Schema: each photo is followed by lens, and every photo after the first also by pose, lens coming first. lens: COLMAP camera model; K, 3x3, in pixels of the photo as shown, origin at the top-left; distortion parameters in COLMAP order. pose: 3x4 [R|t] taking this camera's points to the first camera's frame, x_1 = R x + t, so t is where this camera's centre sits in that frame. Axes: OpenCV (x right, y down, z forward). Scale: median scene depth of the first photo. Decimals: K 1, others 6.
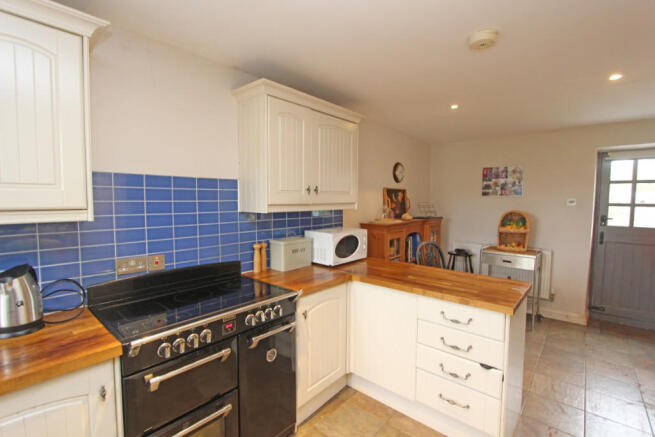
lens RADIAL K [[302.6, 0, 326.1], [0, 302.6, 216.2], [0, 0, 1]] dist [-0.013201, 0.001158]
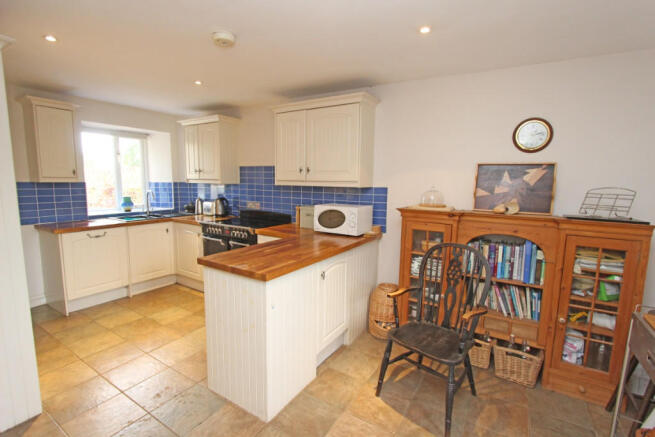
lens RADIAL K [[302.6, 0, 330.0], [0, 302.6, 219.1], [0, 0, 1]] dist [-0.013201, 0.001158]
pose [[0.142004, 0.120336, -0.982524, 1.350717], [-0.075928, 0.990983, 0.110399, -0.029659], [0.986950, 0.058924, 0.149861, 0.943392]]
